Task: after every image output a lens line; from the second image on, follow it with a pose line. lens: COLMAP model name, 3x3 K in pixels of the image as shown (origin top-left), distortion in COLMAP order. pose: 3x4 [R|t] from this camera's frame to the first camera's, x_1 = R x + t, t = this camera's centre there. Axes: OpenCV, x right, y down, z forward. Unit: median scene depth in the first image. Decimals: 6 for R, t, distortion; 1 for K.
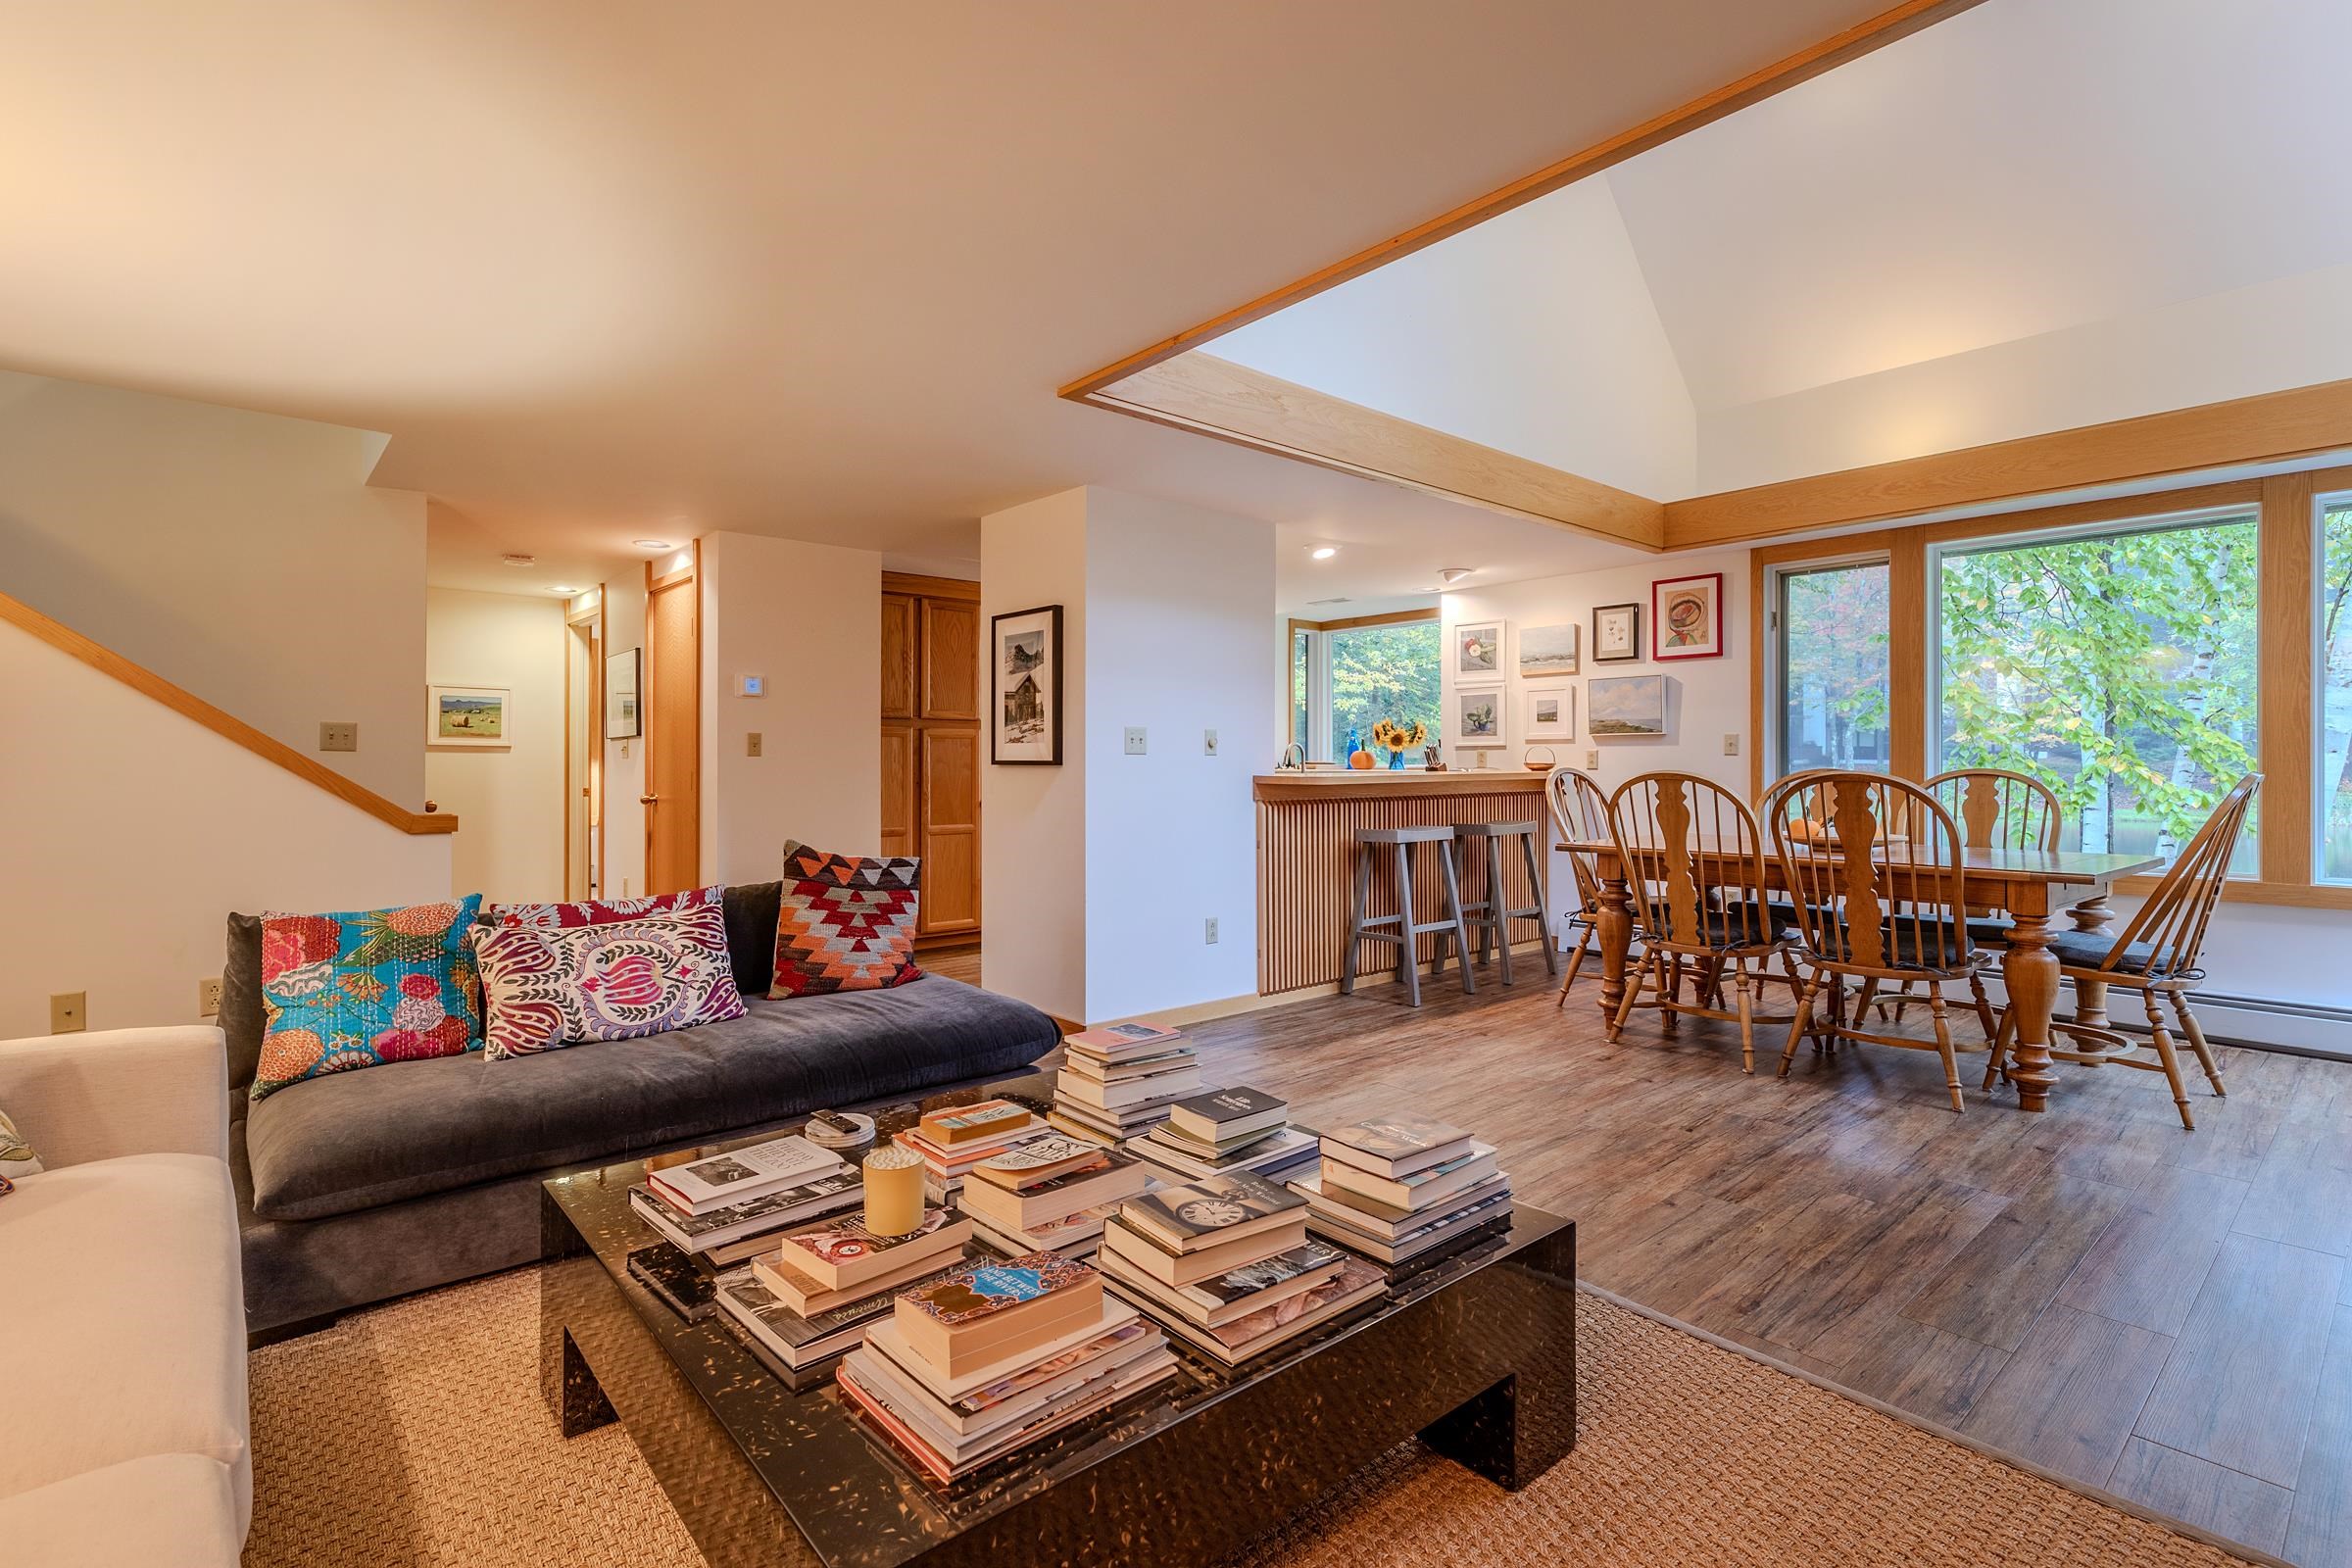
lens RADIAL K [[1106.7, 0, 1127.8], [0, 1106.7, 761.0], [0, 0, 1]] dist [-0.001691, -0.000212]
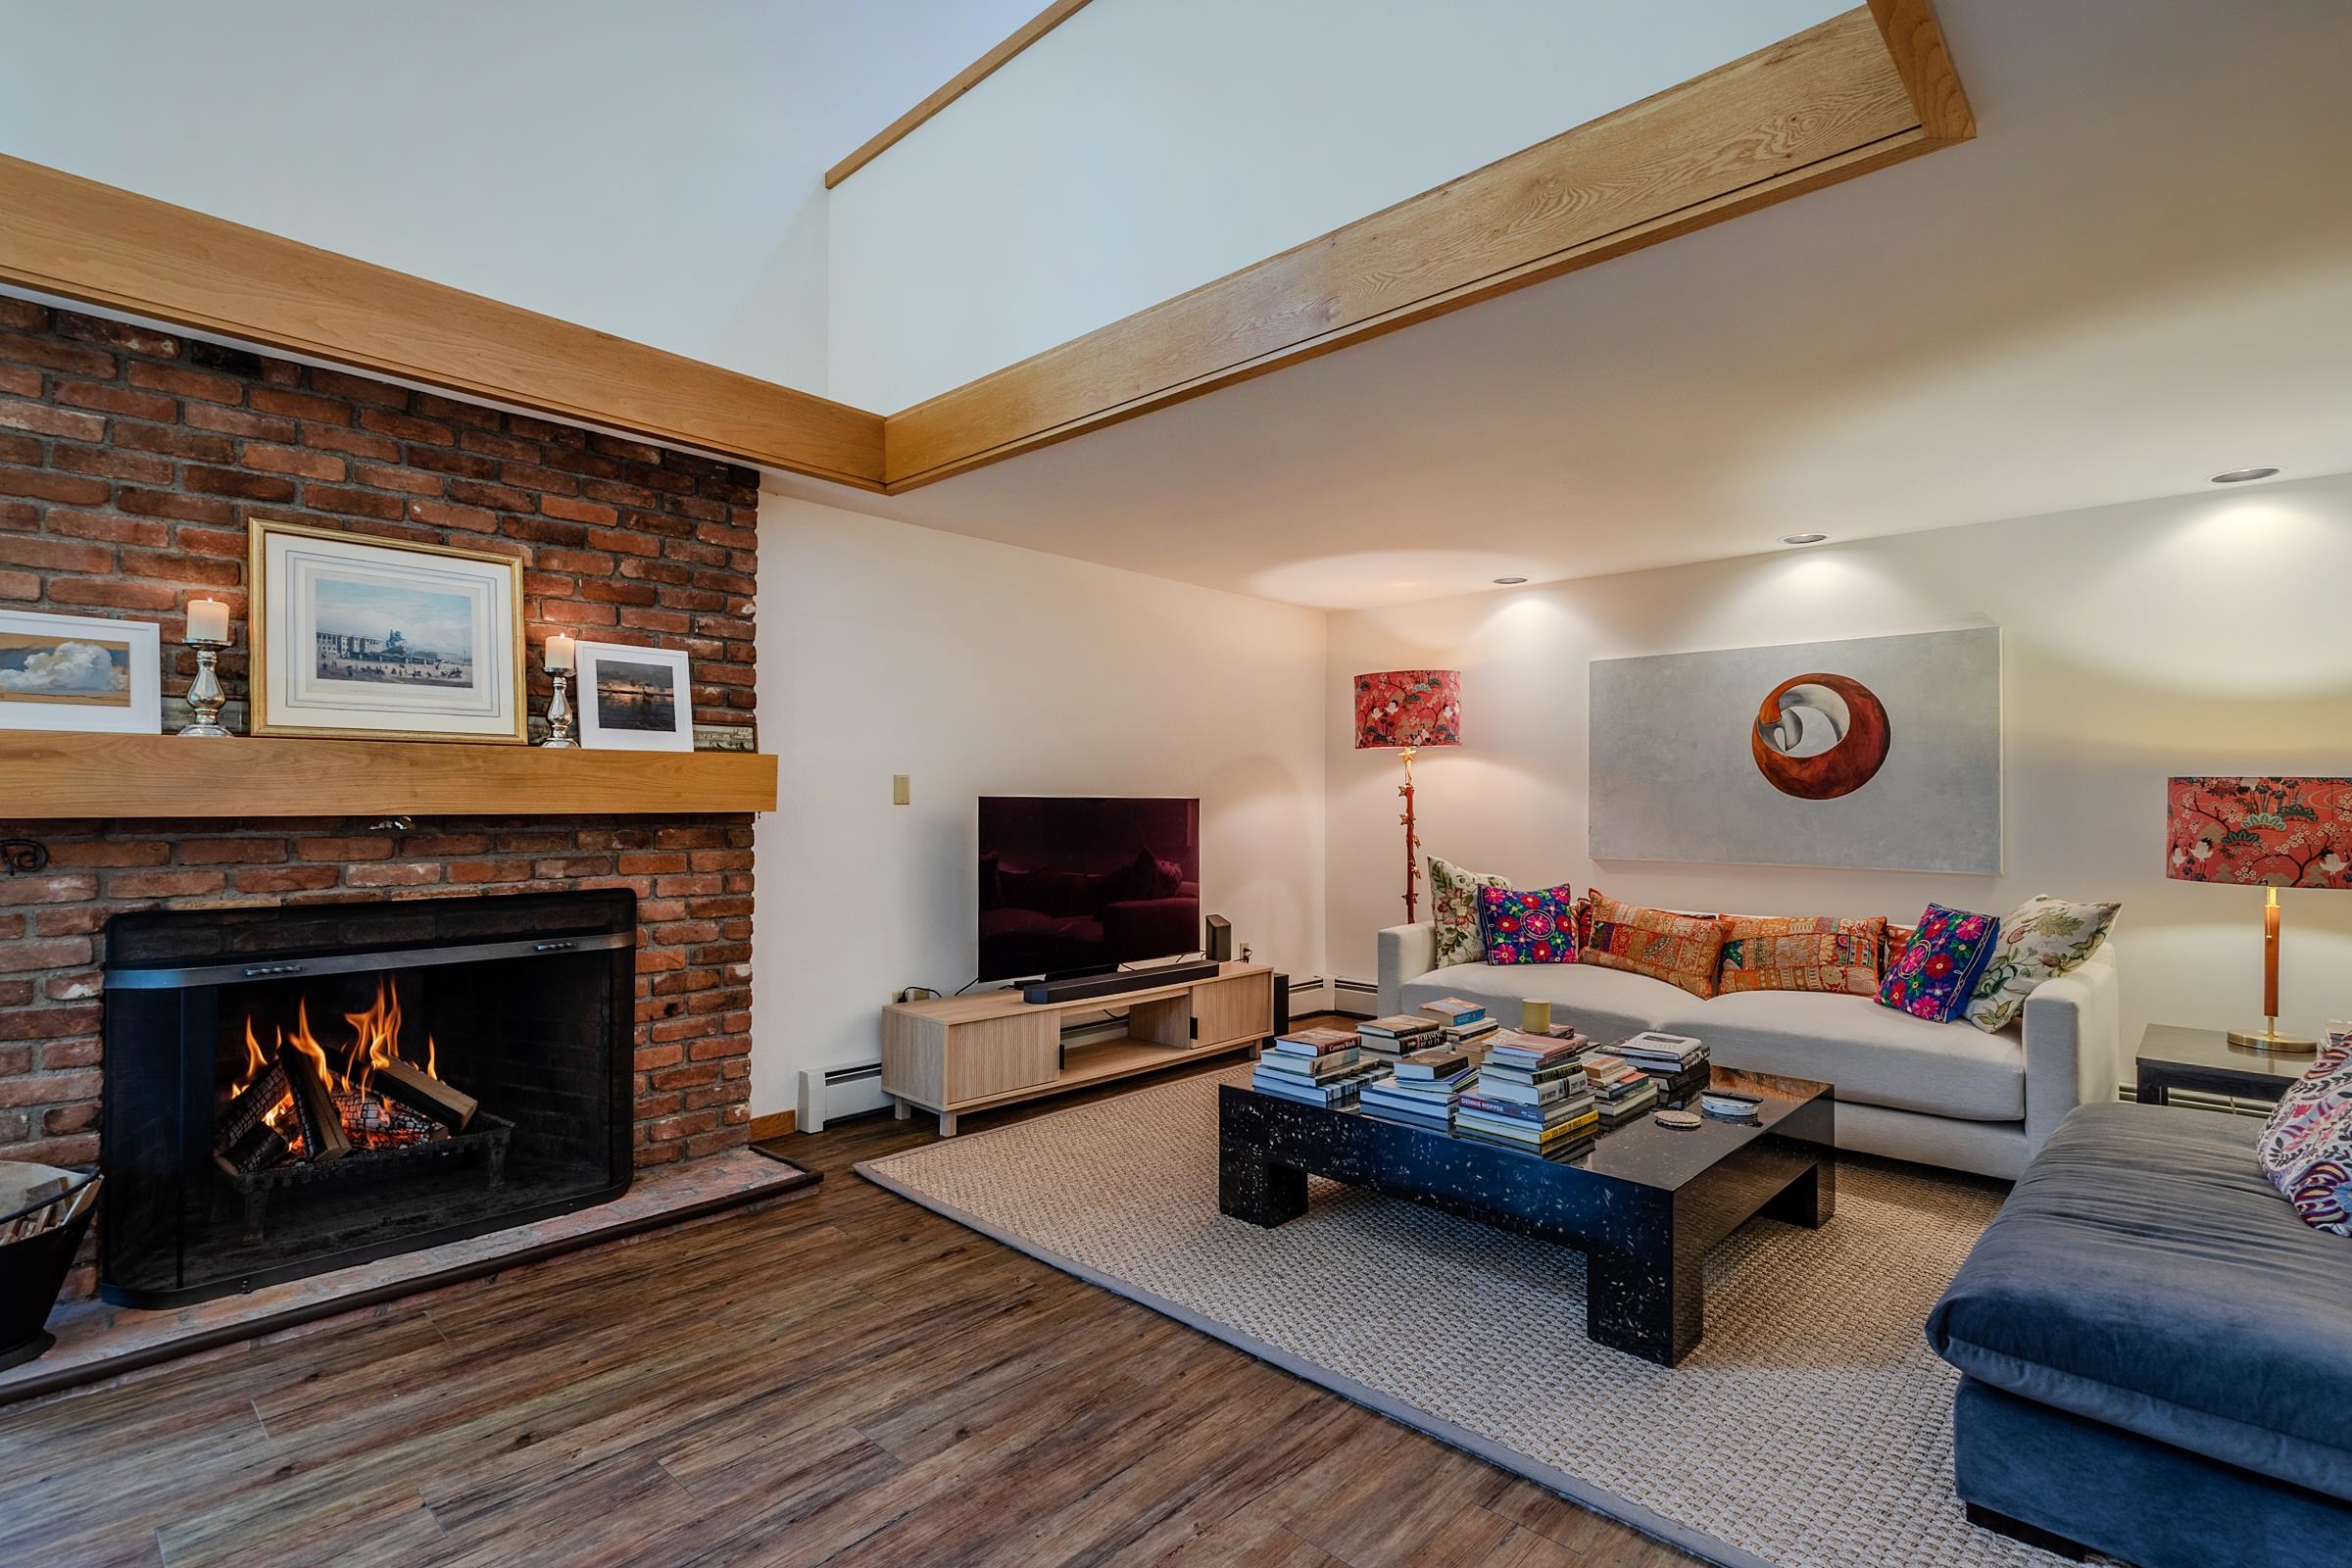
lens RADIAL K [[1103.4, 0, 1167.8], [0, 1103.4, 787.5], [0, 0, 1]] dist [0.004484, 0.000604]
pose [[-0.992762, -0.005604, -0.119965, 0.434236], [-0.003691, 0.999863, -0.016162, -0.014964], [0.120039, -0.015602, -0.992647, 1.705099]]
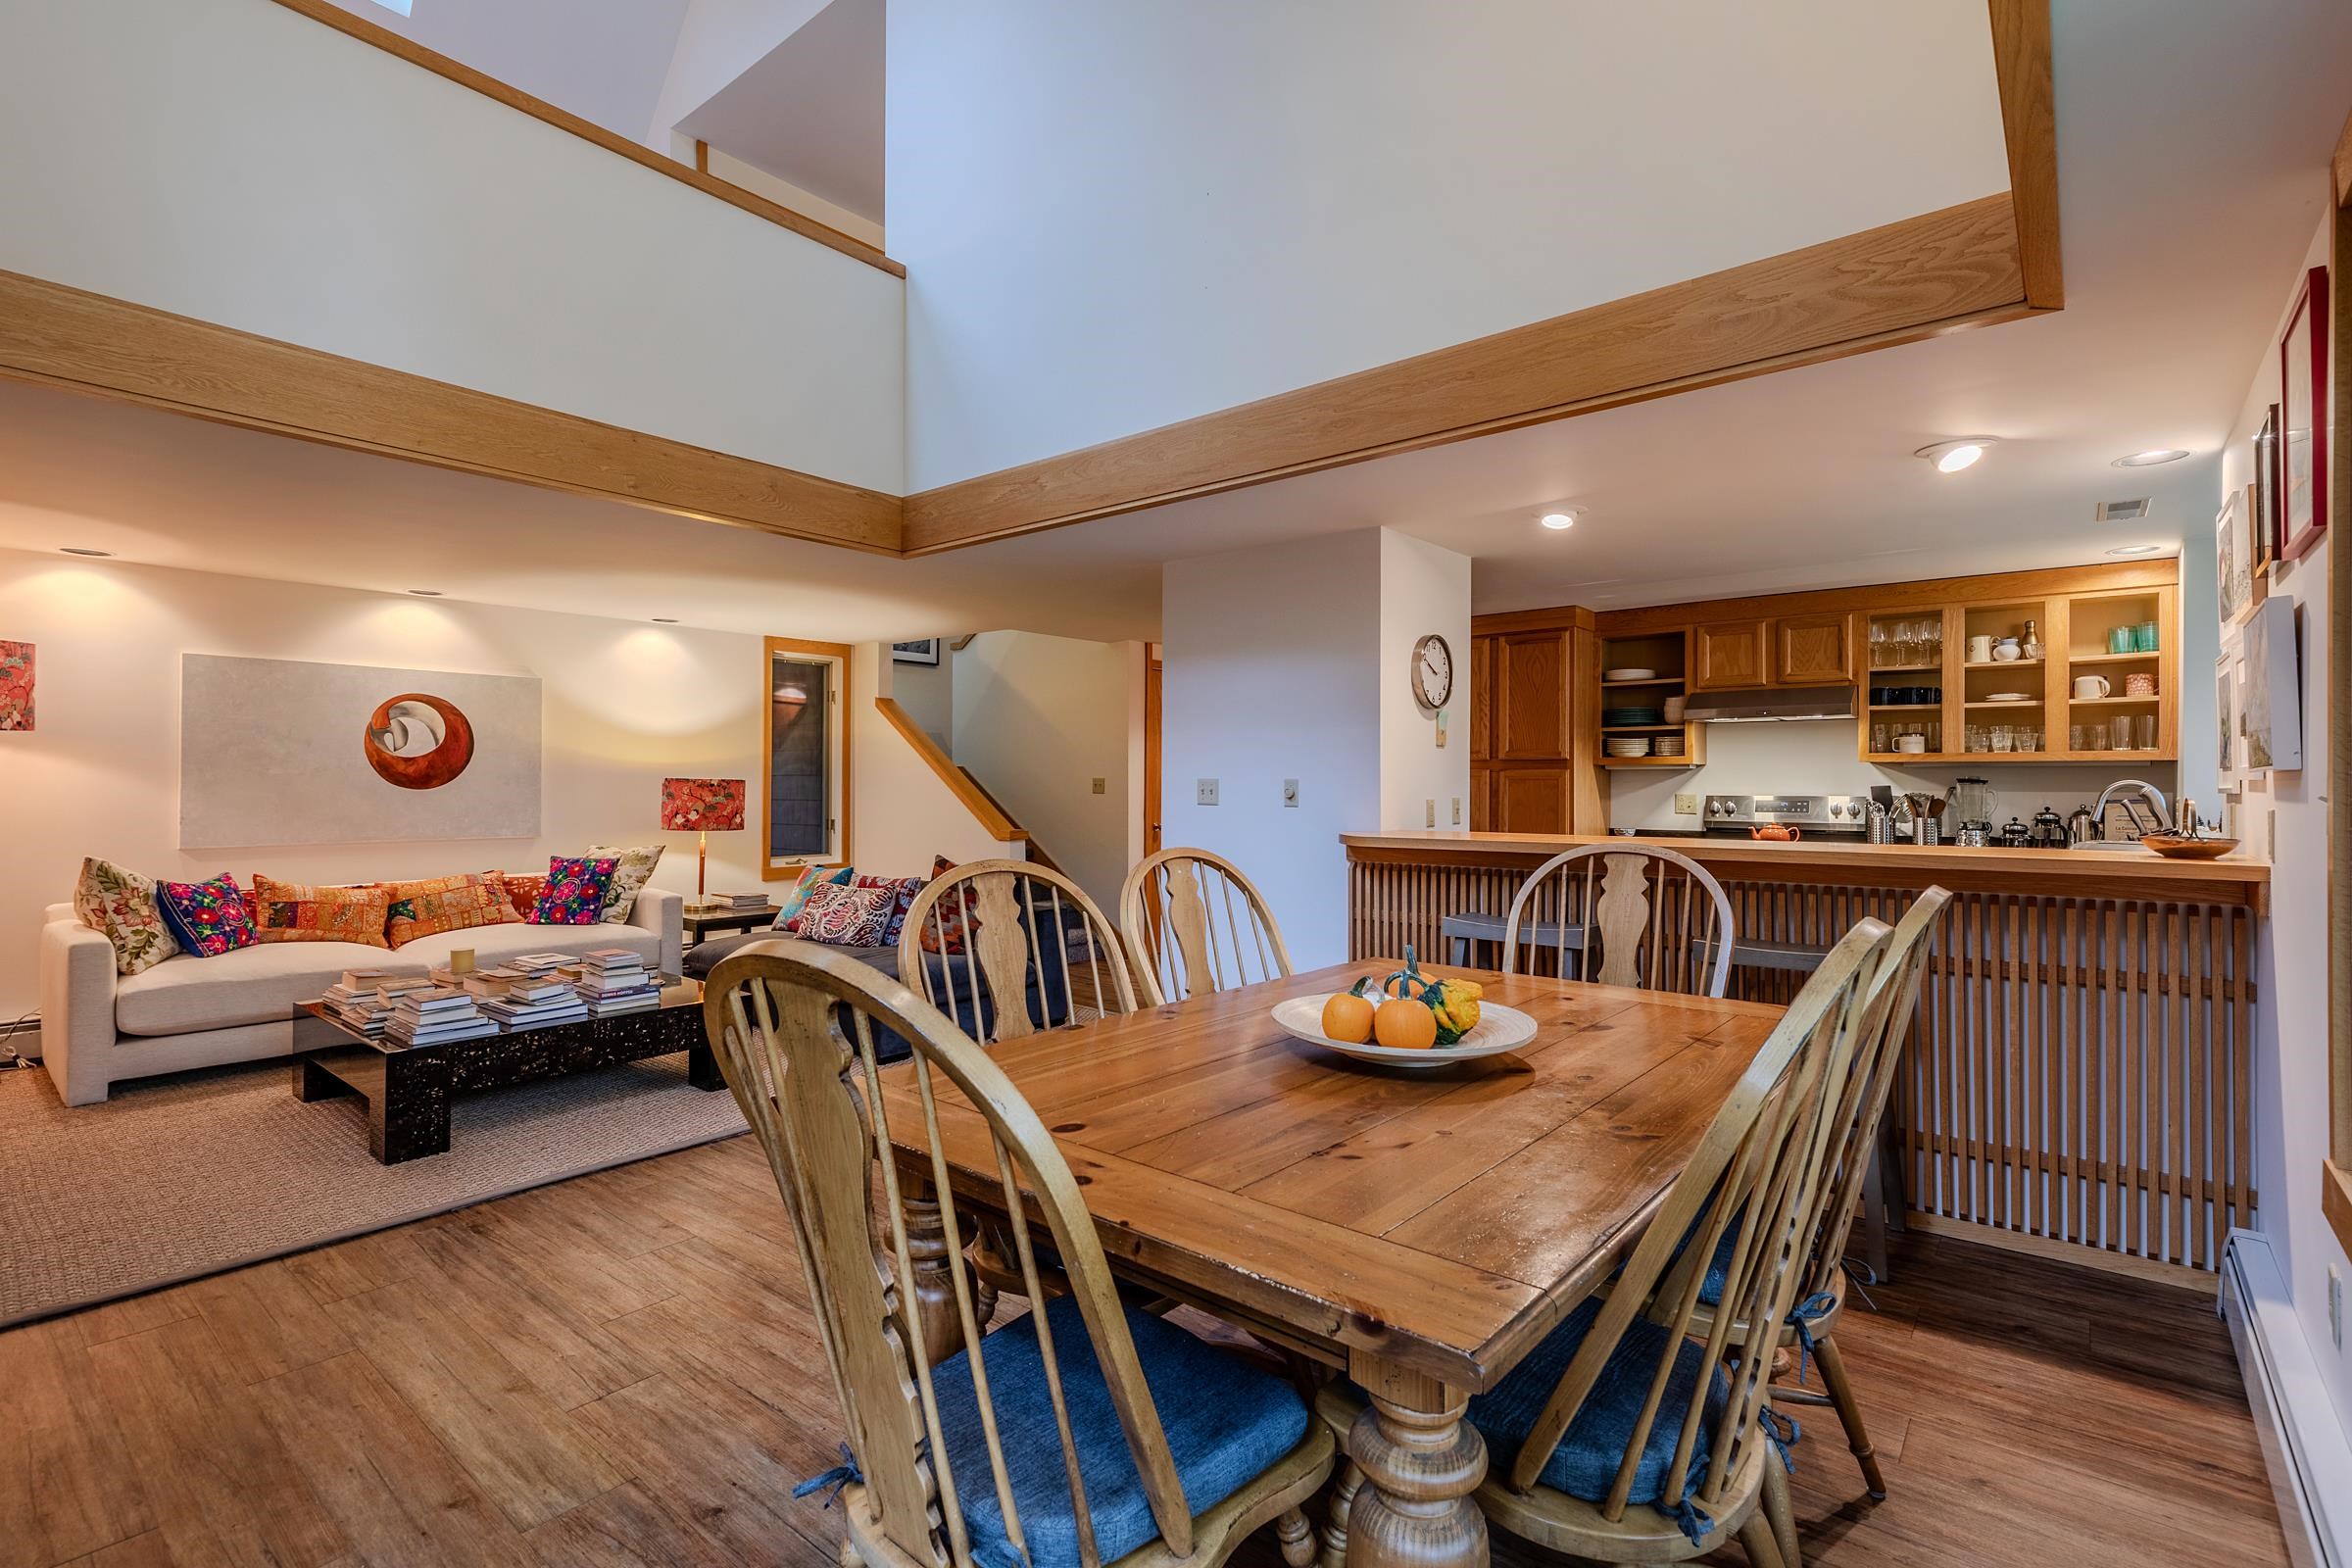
lens RADIAL K [[1085.2, 0, 1179.6], [0, 1085.2, 770.7], [0, 0, 1]] dist [0.002835, 0.000413]
pose [[0.188358, -0.006943, -0.982076, 1.622350], [-0.001500, 0.999972, -0.007358, -0.049389], [0.982099, 0.002859, 0.188343, 1.267193]]
